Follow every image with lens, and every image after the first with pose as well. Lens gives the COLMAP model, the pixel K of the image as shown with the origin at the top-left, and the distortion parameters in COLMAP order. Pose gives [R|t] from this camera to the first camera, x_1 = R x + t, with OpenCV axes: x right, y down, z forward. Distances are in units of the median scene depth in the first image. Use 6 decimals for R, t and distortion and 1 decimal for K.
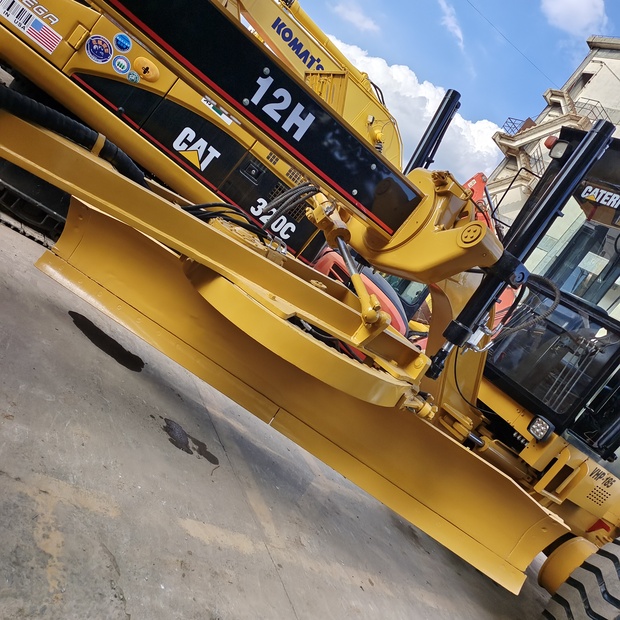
lens RADIAL K [[565.0, 0, 311.1], [0, 565.0, 308.3], [0, 0, 1]] dist [0.029347, 0.004035]
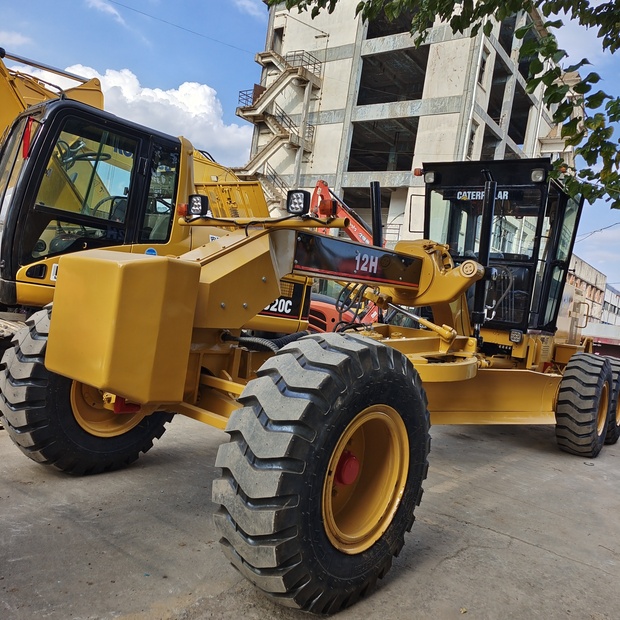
lens RADIAL K [[565.0, 0, 311.1], [0, 565.0, 310.2], [0, 0, 1]] dist [0.029347, 0.004035]
pose [[0.810703, -0.512466, 0.283089, -0.480363], [0.500277, 0.857550, 0.119713, -0.328997], [-0.304111, 0.044571, 0.951593, -0.389486]]
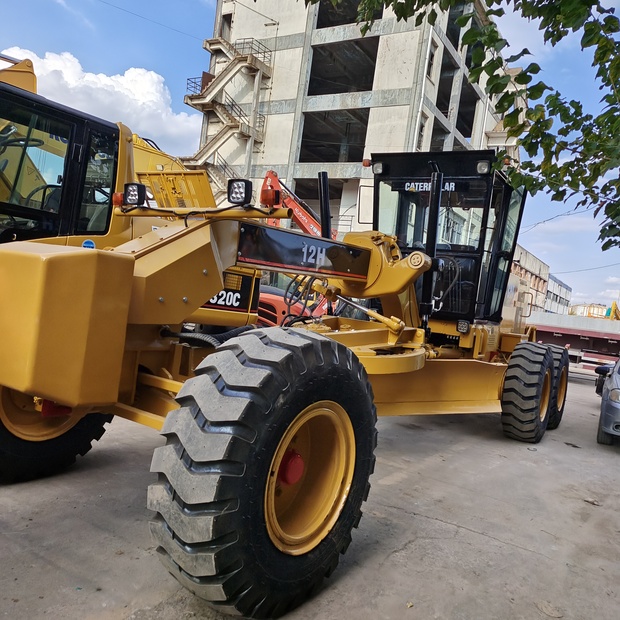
lens RADIAL K [[565.0, 0, 312.5], [0, 565.0, 311.6], [0, 0, 1]] dist [0.029347, 0.004035]
pose [[0.778571, -0.527317, 0.340240, -0.460239], [0.498108, 0.849051, 0.176072, -0.320884], [-0.381727, 0.032391, 0.923707, -0.371644]]
